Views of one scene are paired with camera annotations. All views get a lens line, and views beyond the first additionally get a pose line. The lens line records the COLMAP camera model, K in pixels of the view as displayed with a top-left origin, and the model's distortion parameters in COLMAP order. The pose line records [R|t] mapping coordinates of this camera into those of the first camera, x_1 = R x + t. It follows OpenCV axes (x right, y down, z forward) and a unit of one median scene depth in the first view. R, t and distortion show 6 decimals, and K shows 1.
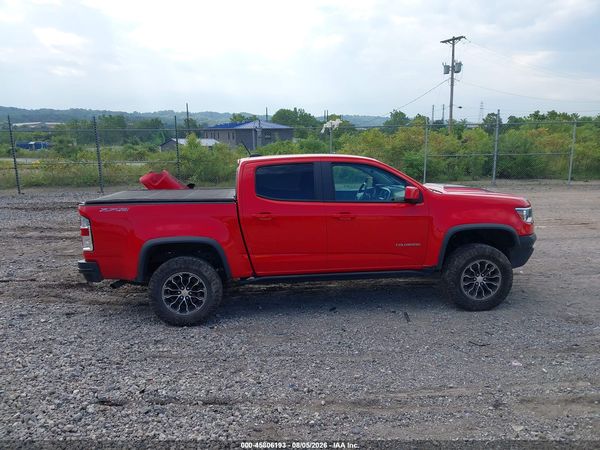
lens RADIAL K [[471.3, 0, 297.3], [0, 471.3, 227.5], [0, 0, 1]] dist [0.008305, 0.010839]
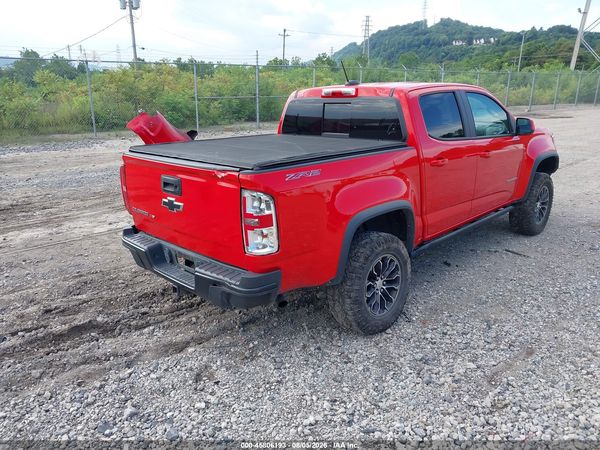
lens RADIAL K [[475.6, 0, 291.6], [0, 475.6, 232.5], [0, 0, 1]] dist [0.005471, -0.004456]
pose [[0.756080, -0.179814, 0.629293, -0.219407], [0.106947, 0.982538, 0.152255, -0.016516], [-0.645682, -0.047816, 0.762108, 0.158324]]
